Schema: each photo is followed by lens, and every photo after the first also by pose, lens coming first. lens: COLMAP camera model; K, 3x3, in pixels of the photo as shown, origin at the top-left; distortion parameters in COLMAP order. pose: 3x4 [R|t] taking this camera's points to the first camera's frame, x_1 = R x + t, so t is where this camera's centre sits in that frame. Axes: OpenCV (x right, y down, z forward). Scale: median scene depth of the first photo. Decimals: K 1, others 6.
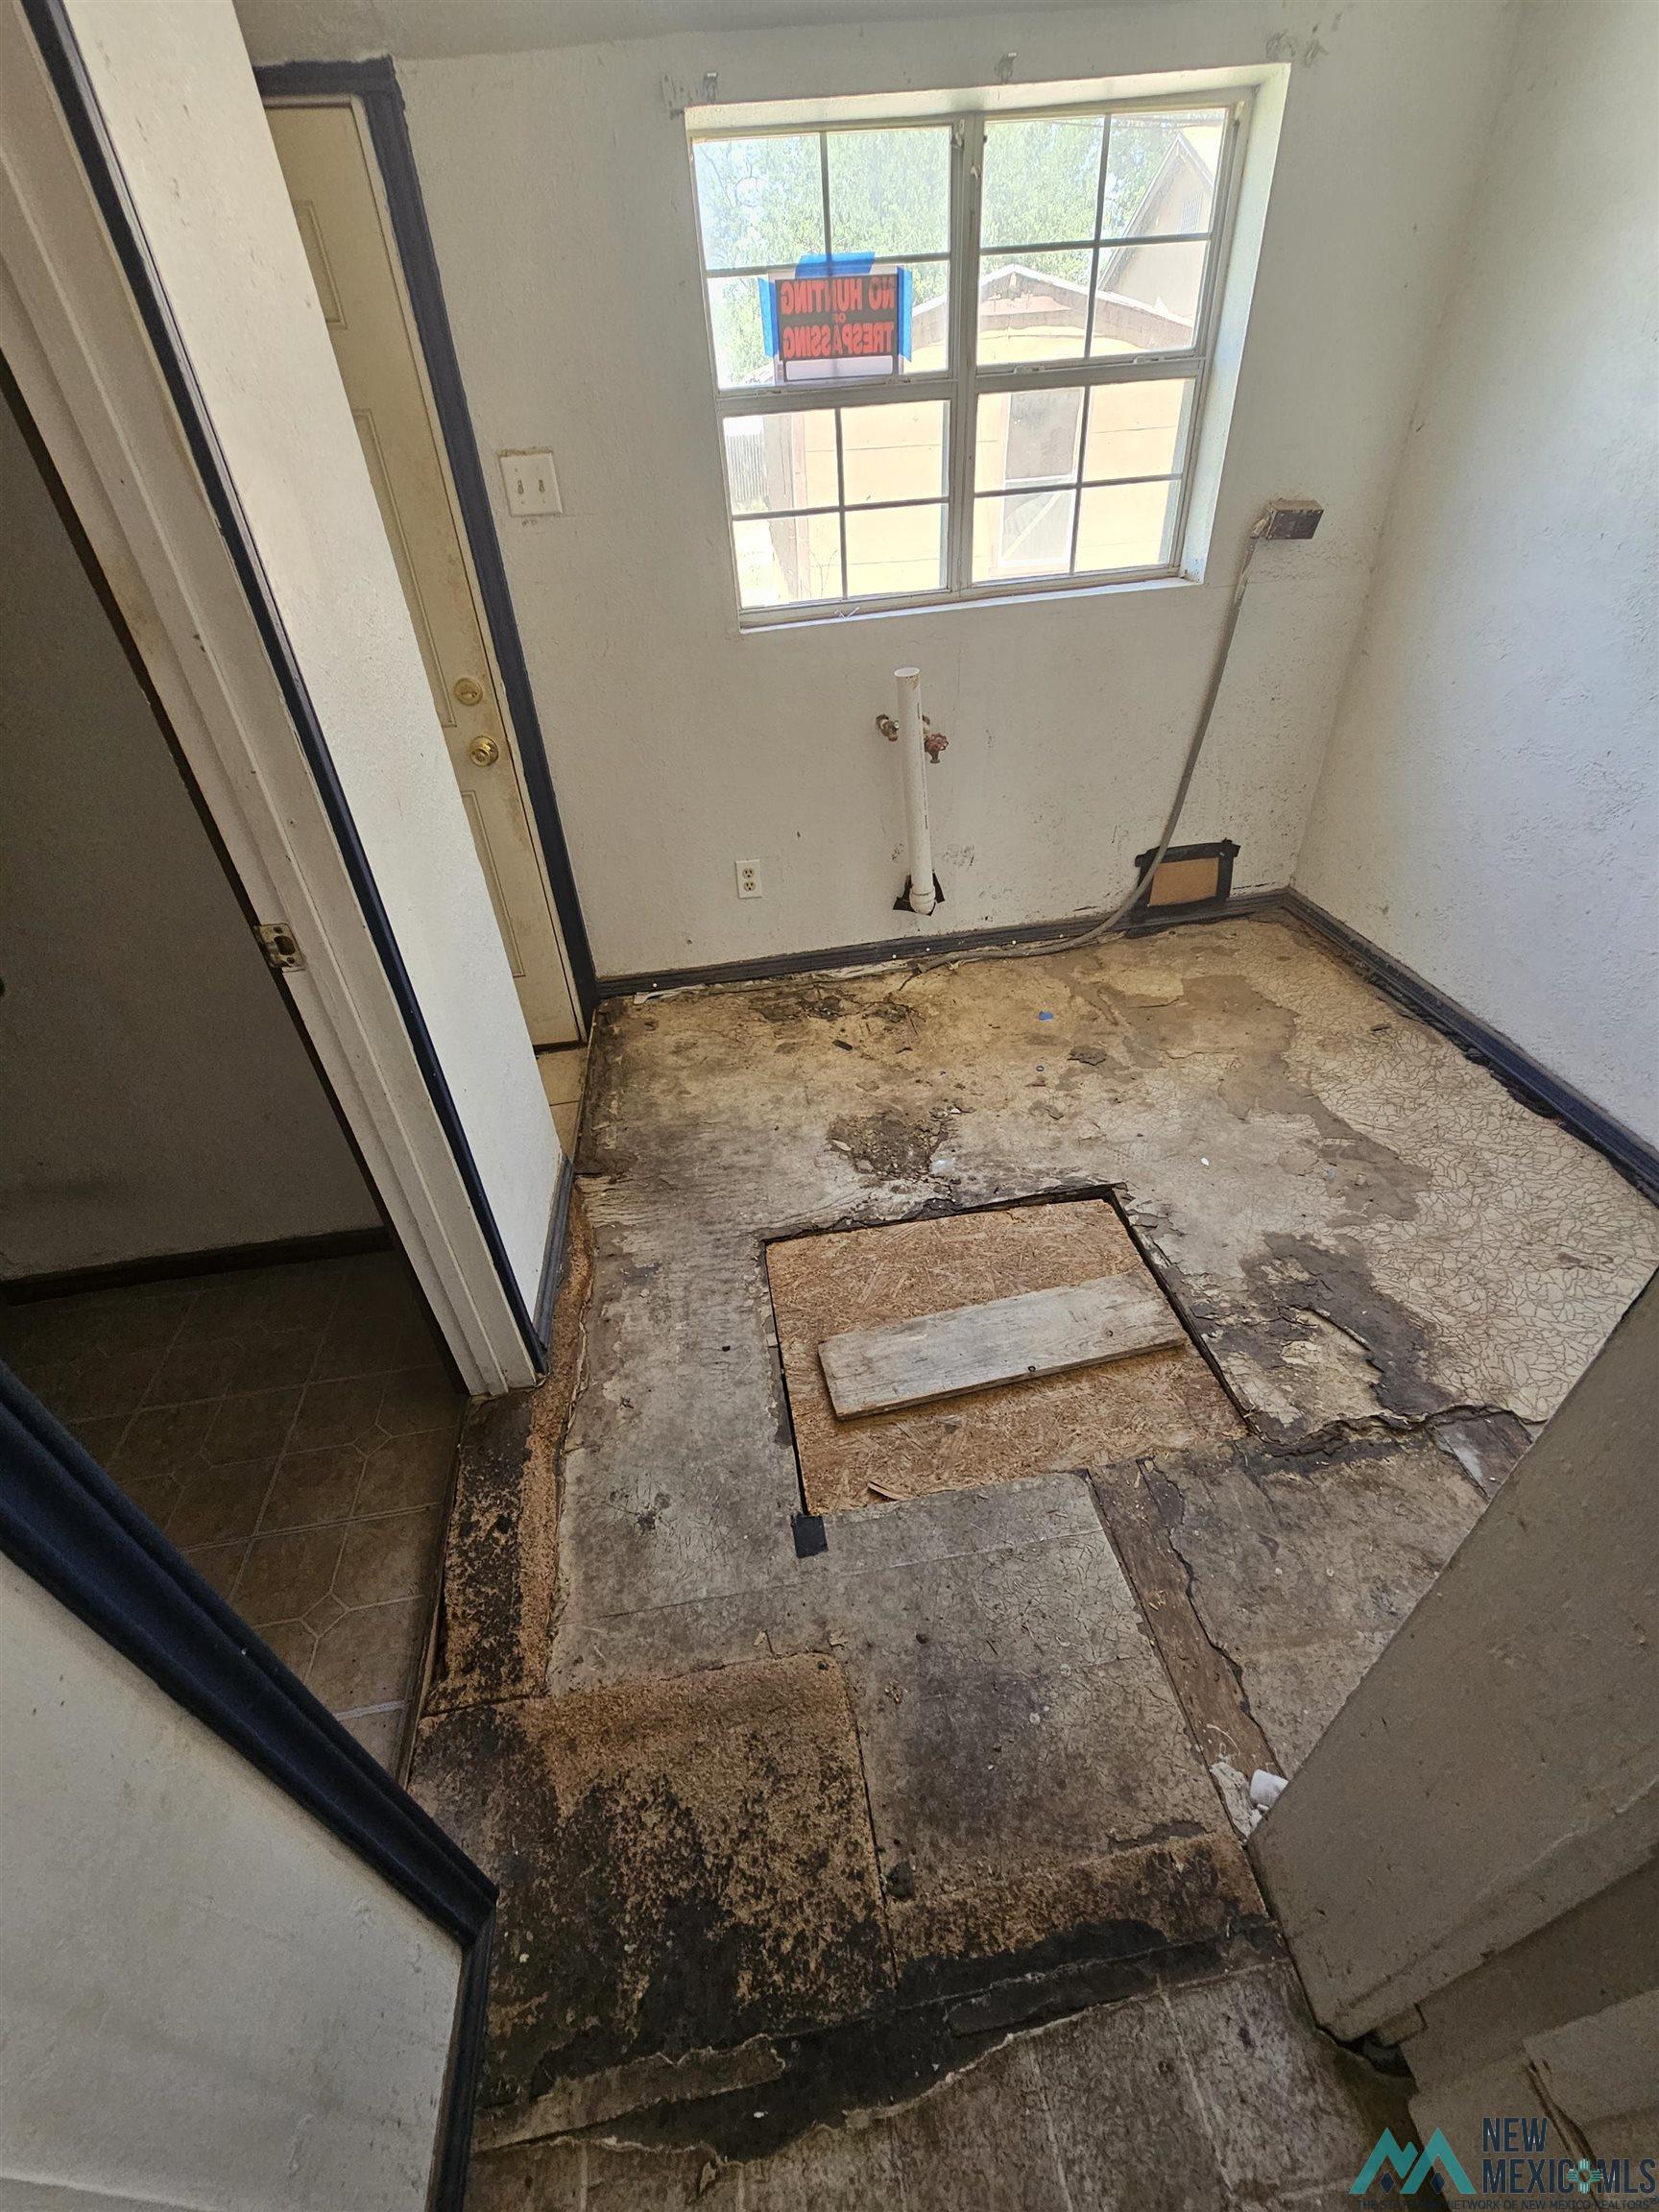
lens RADIAL K [[906.7, 0, 818.8], [0, 906.7, 1090.7], [0, 0, 1]] dist [-0.004525, 0.002201]
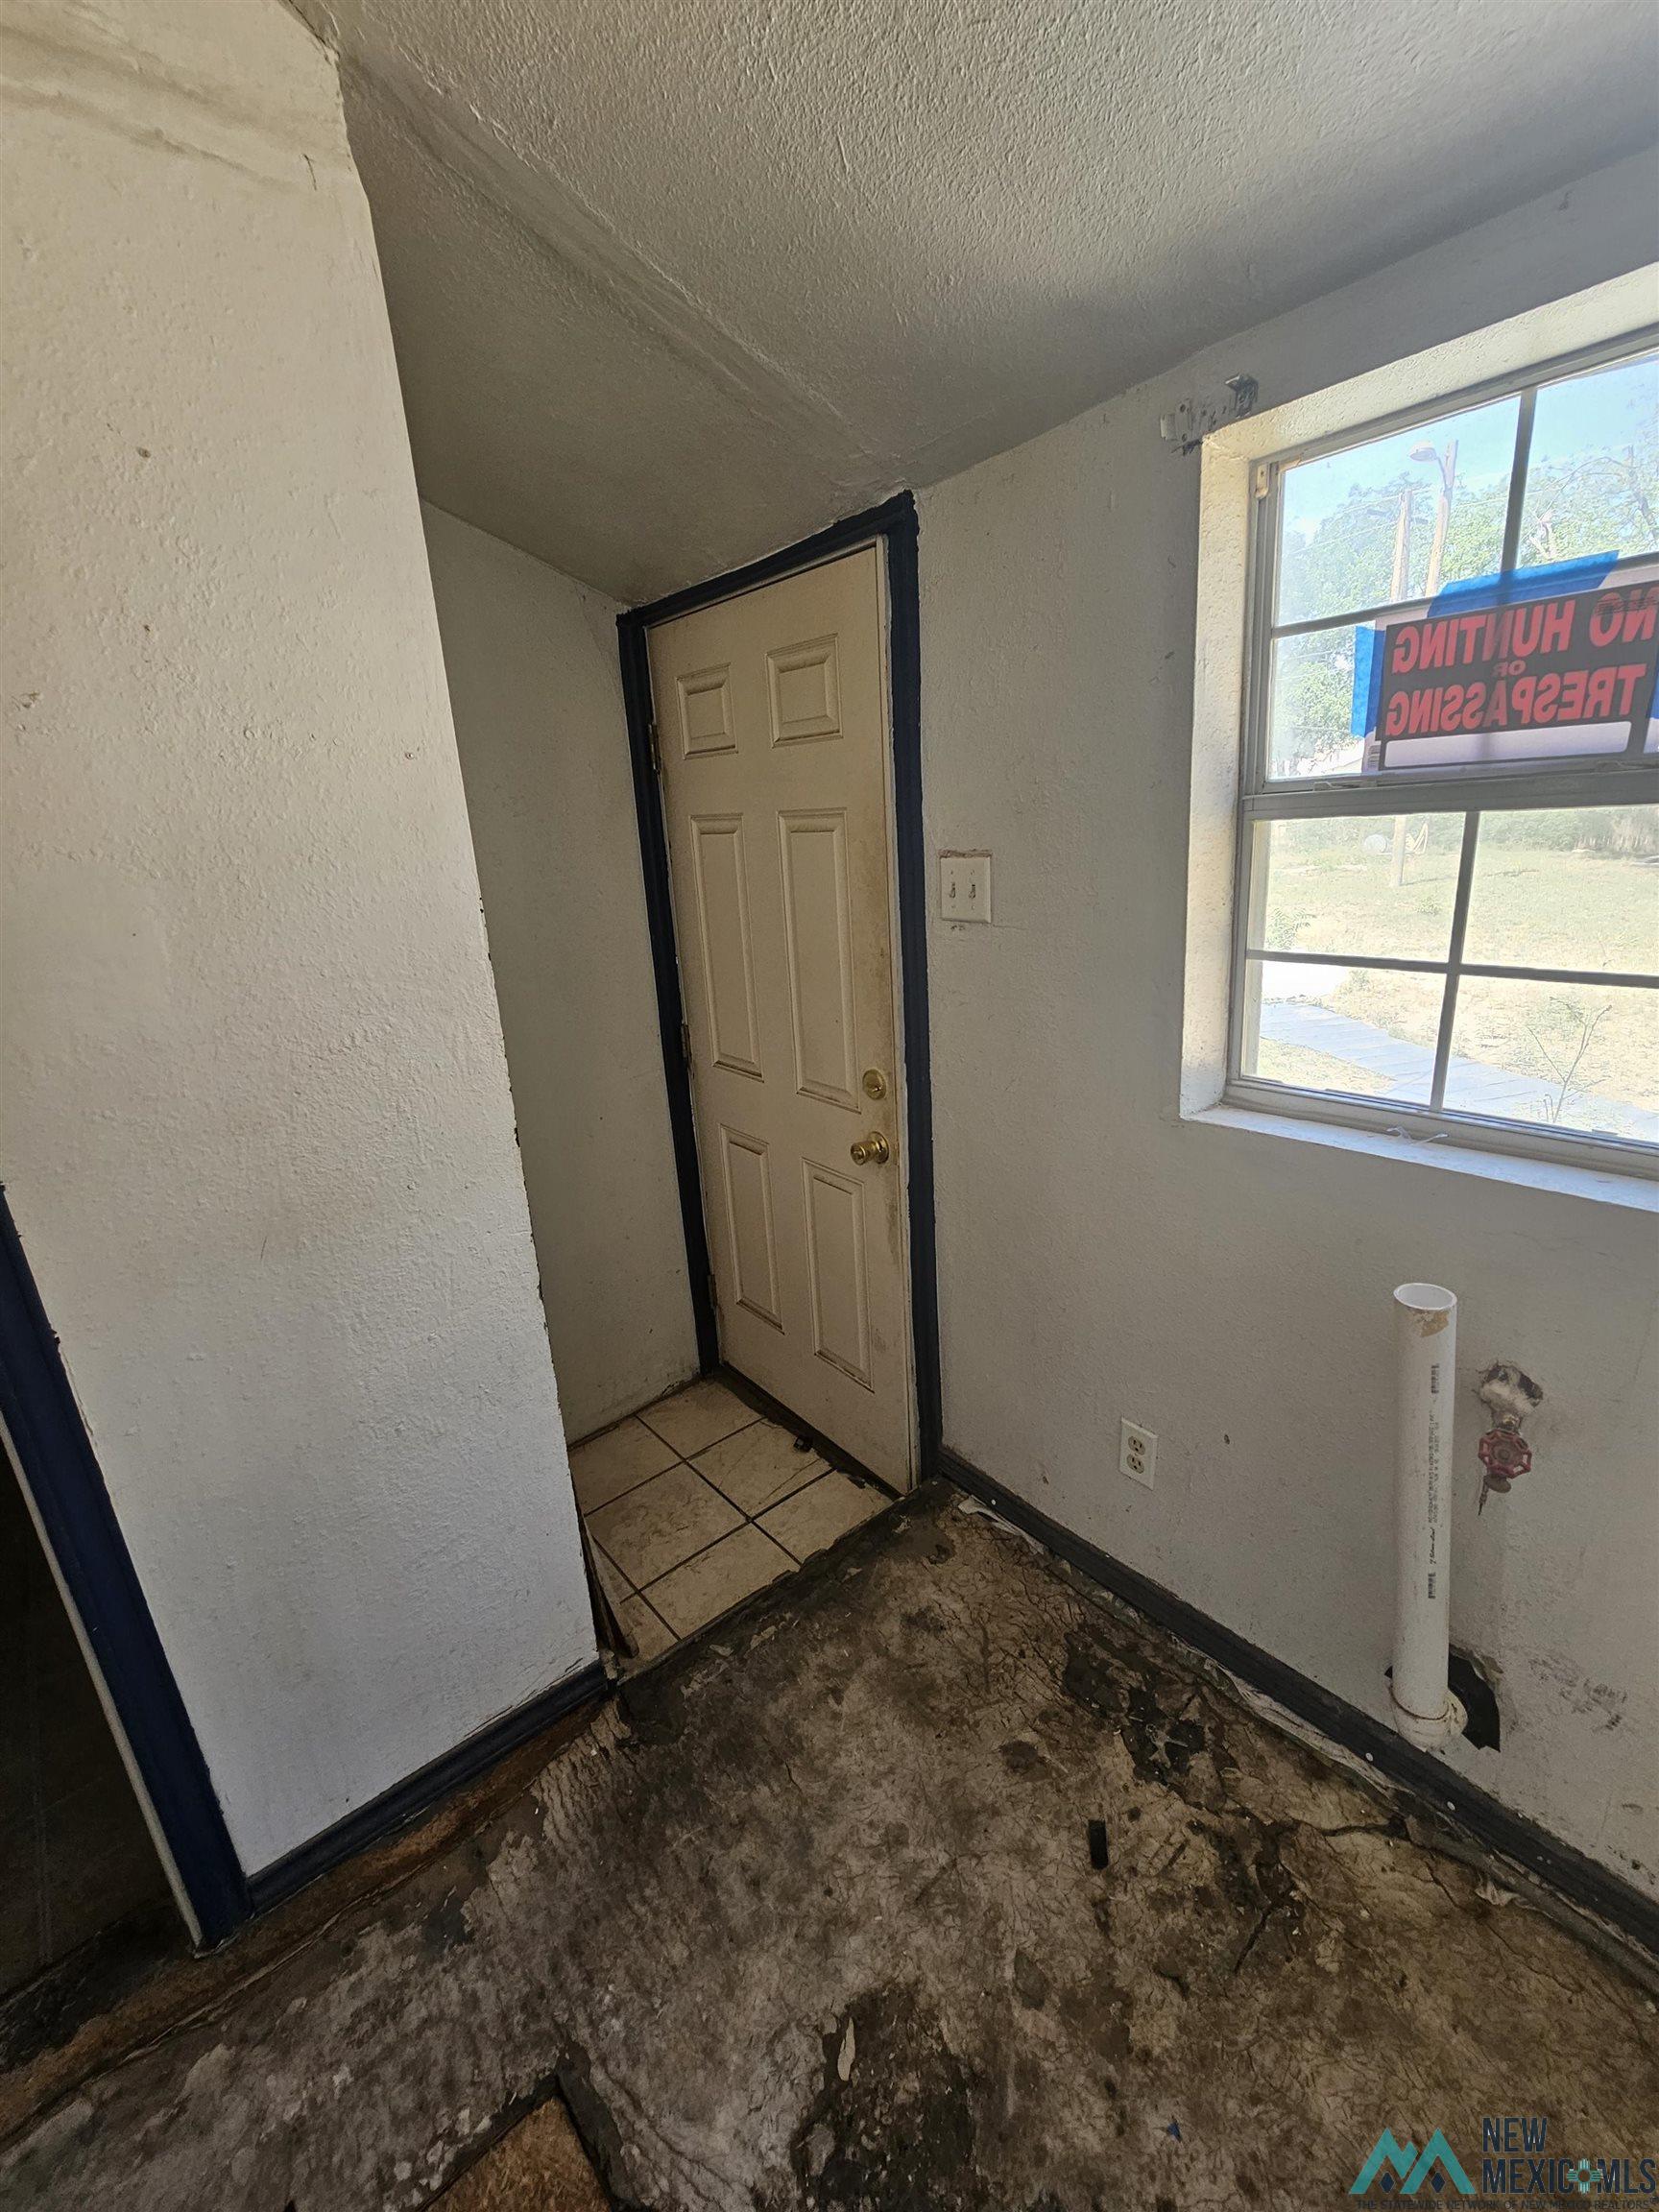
lens RADIAL K [[906.7, 0, 823.9], [0, 906.7, 1092.6], [0, 0, 1]] dist [-0.004525, 0.002201]
pose [[0.535878, 0.271260, -0.799533, 0.285158], [-0.479701, 0.877105, -0.023936, -0.404347], [0.694782, 0.396364, 0.600145, 0.470722]]
